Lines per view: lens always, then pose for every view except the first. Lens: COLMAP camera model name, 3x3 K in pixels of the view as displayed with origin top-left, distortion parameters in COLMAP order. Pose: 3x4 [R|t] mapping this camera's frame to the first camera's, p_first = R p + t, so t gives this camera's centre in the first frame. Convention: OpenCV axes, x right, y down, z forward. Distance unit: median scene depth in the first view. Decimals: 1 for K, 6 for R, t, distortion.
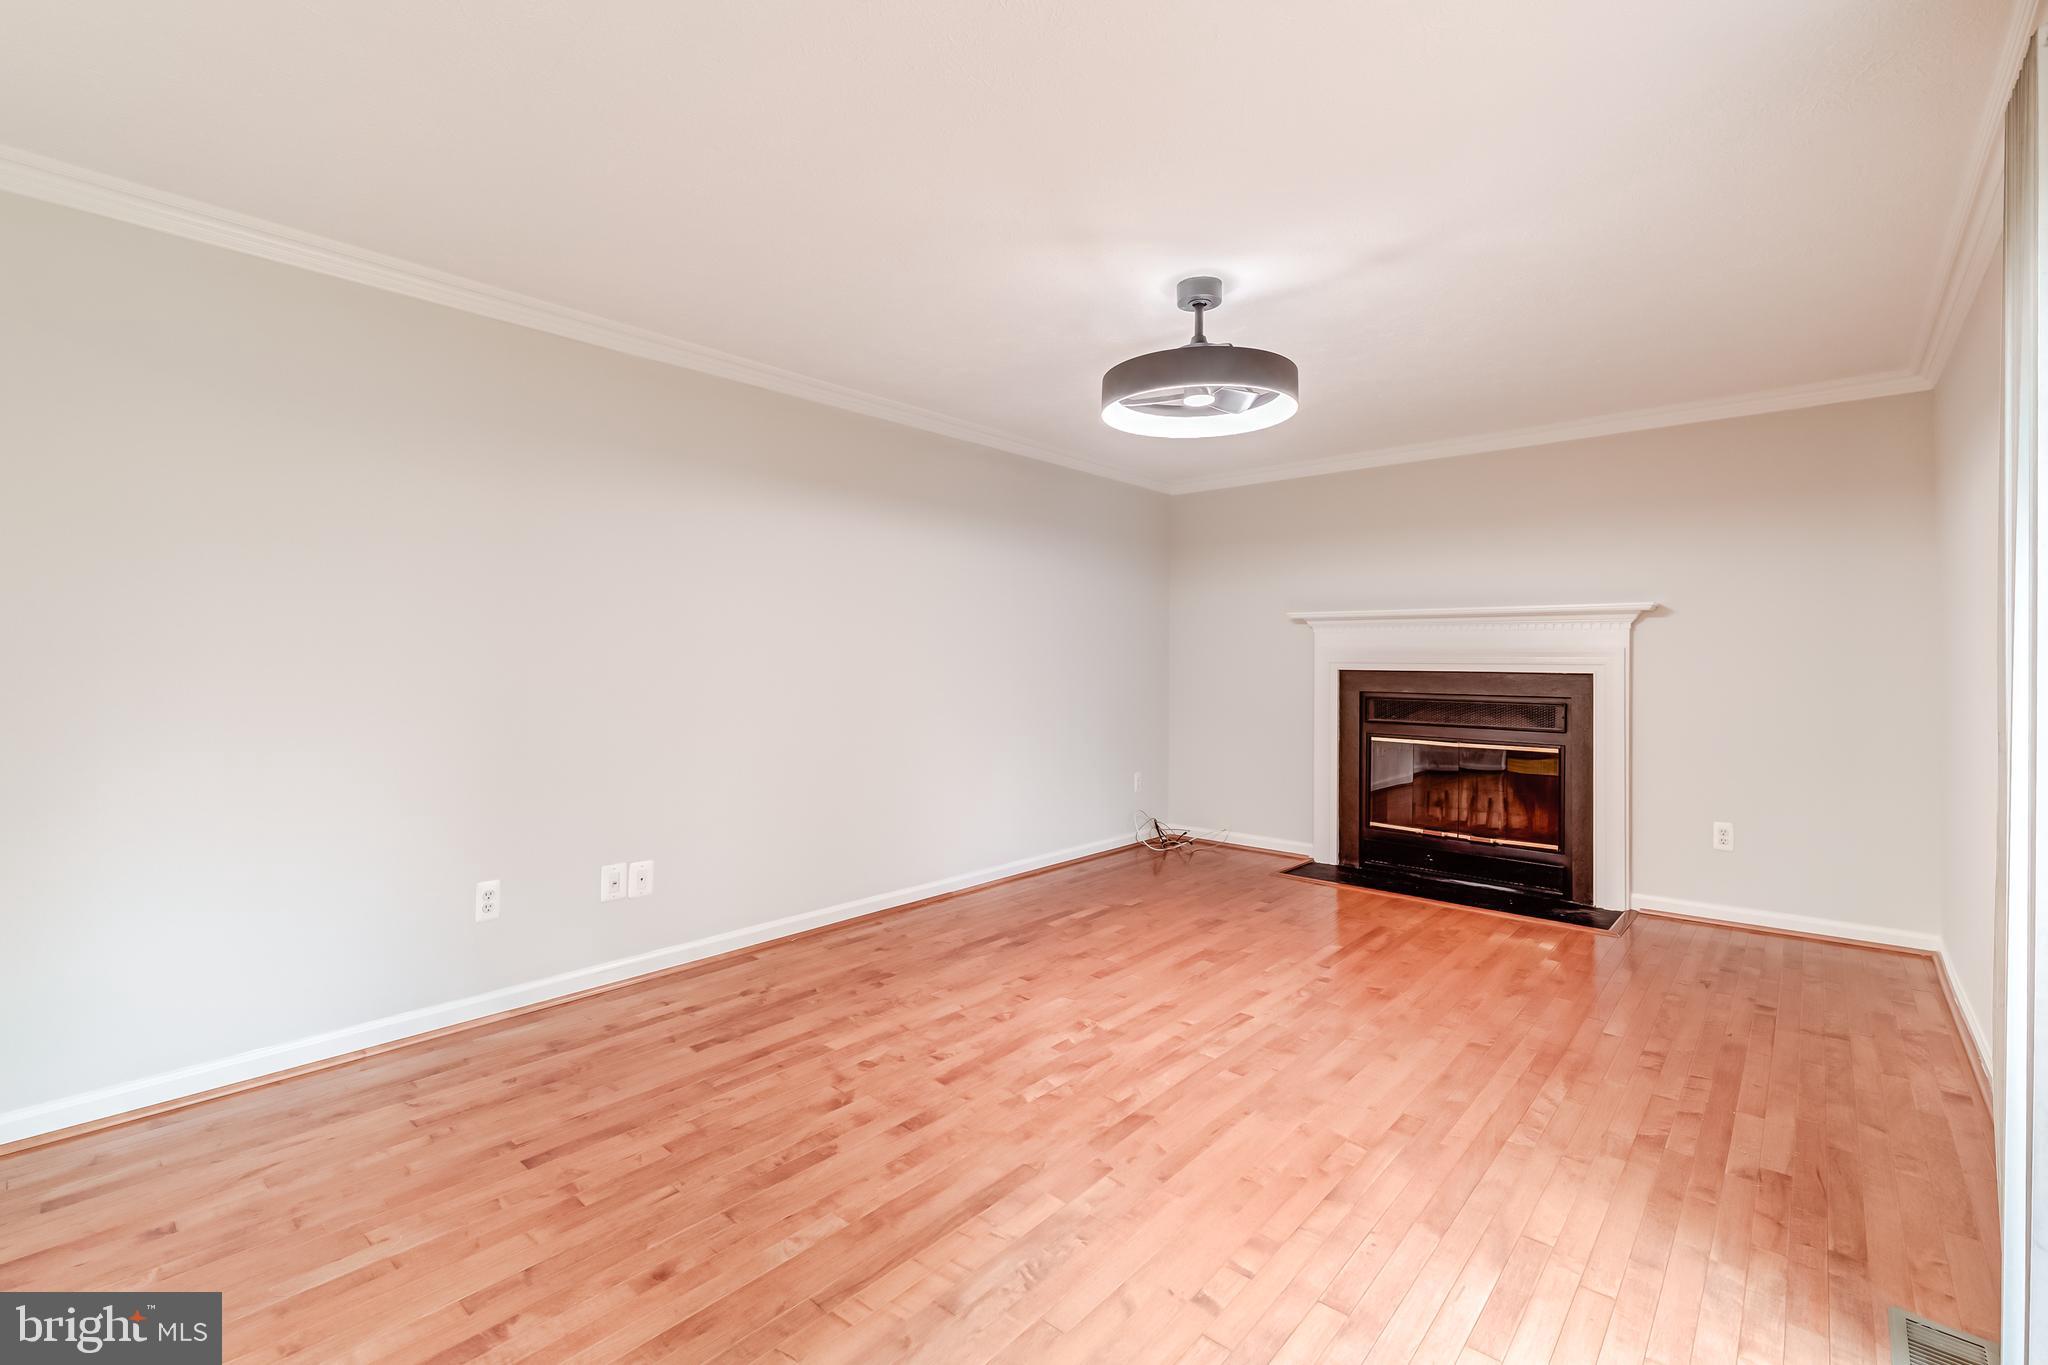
lens RADIAL K [[895.9, 0, 1028.2], [0, 895.9, 663.2], [0, 0, 1]] dist [0.004620, 0.000214]
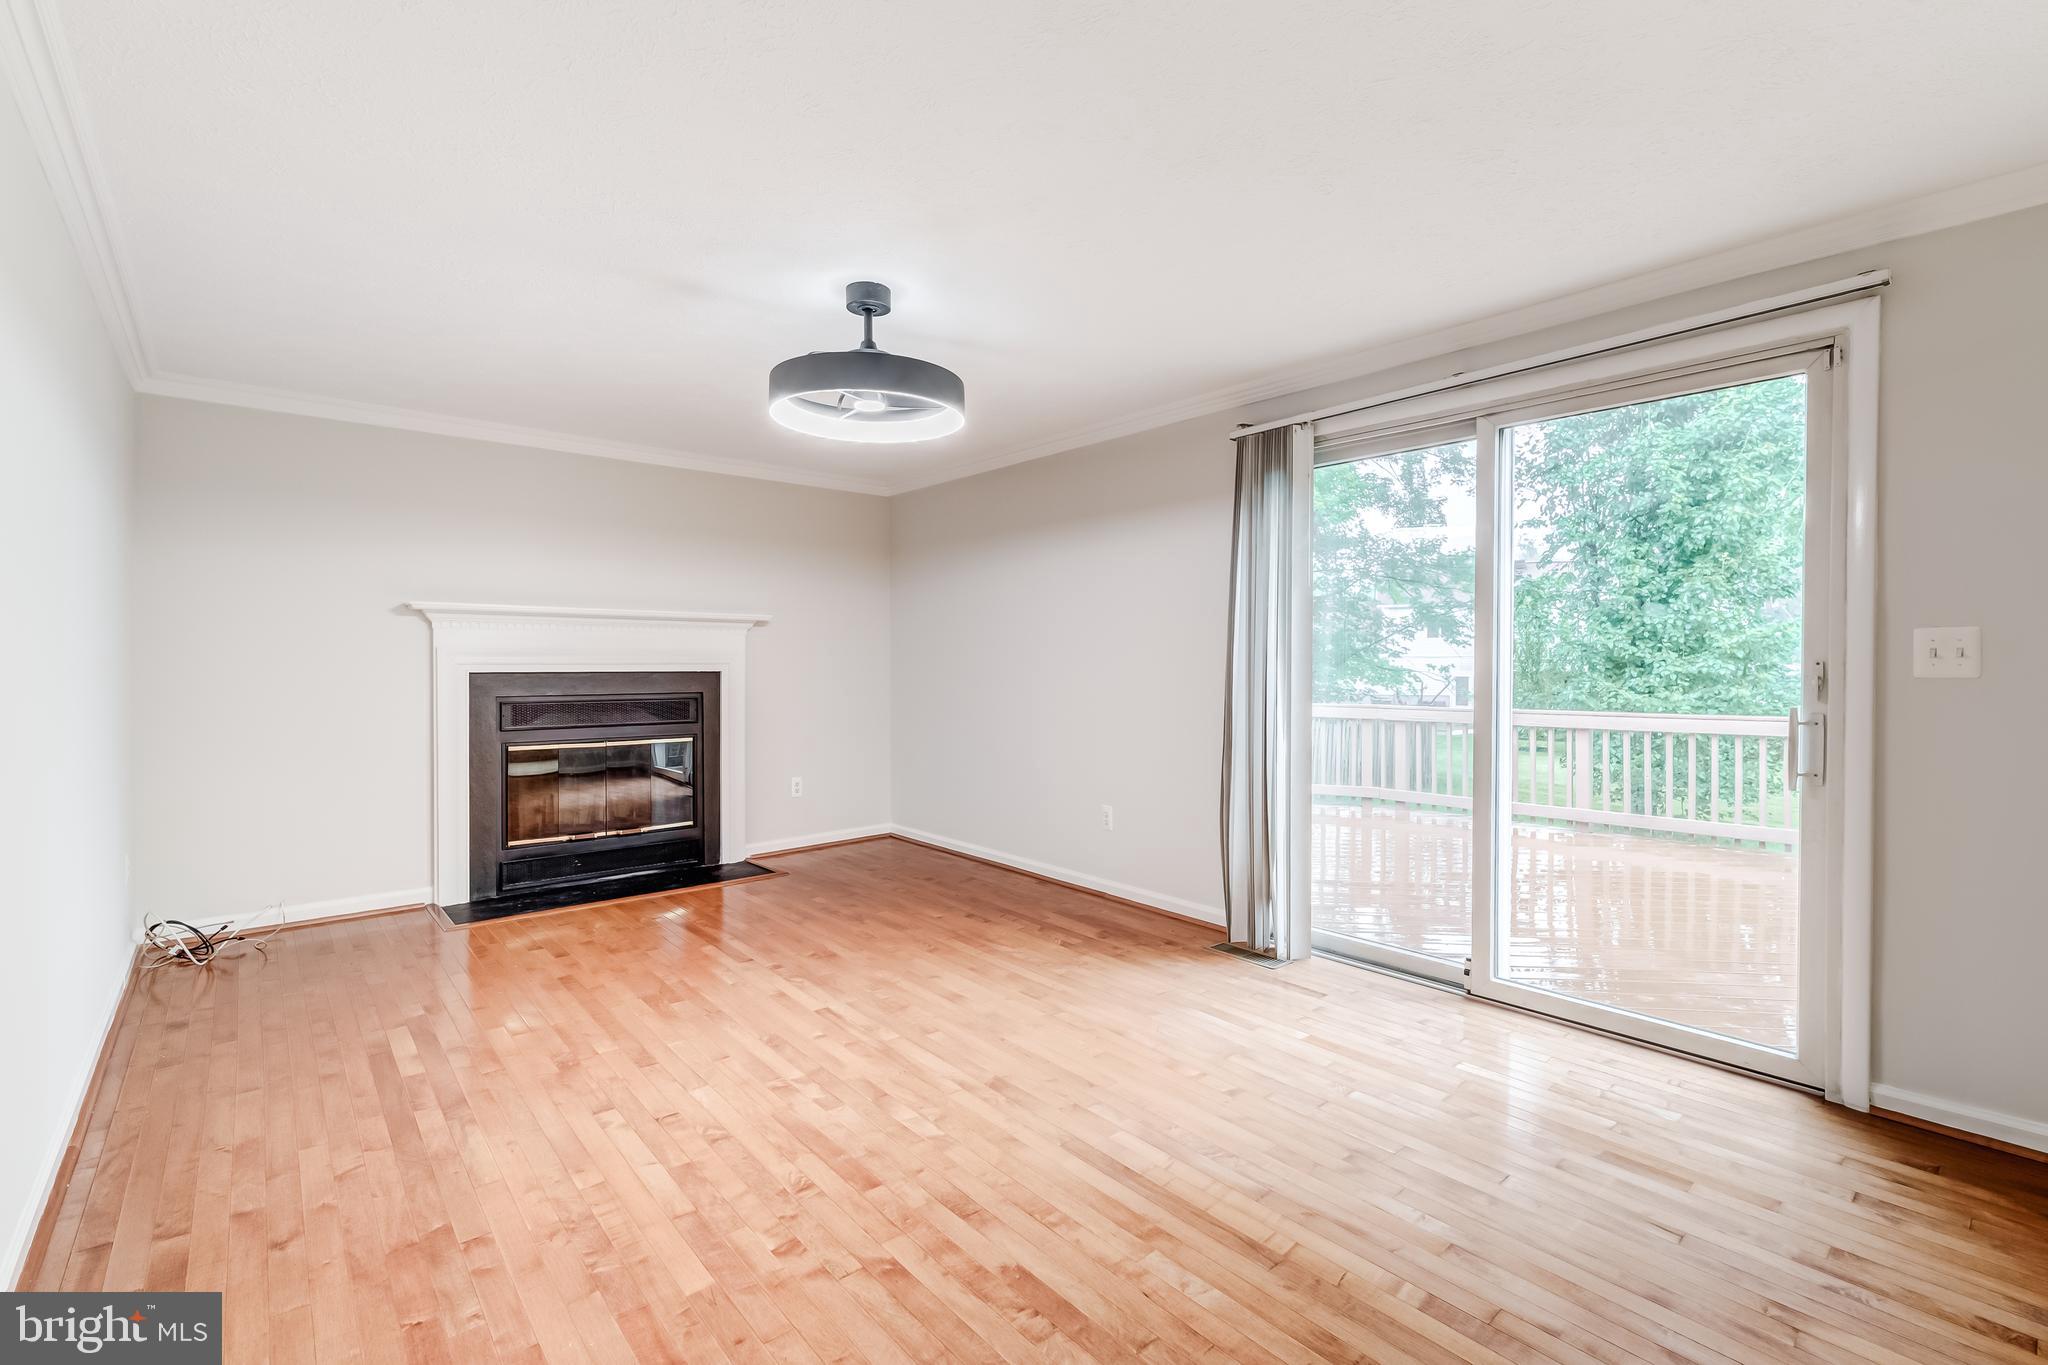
lens RADIAL K [[895.9, 0, 1017.1], [0, 895.9, 661.2], [0, 0, 1]] dist [0.004620, 0.000214]
pose [[0.138224, -0.004878, 0.990389, -0.713406], [0.004824, 0.999979, 0.004252, -0.007175], [-0.990389, 0.004189, 0.138245, 0.616974]]
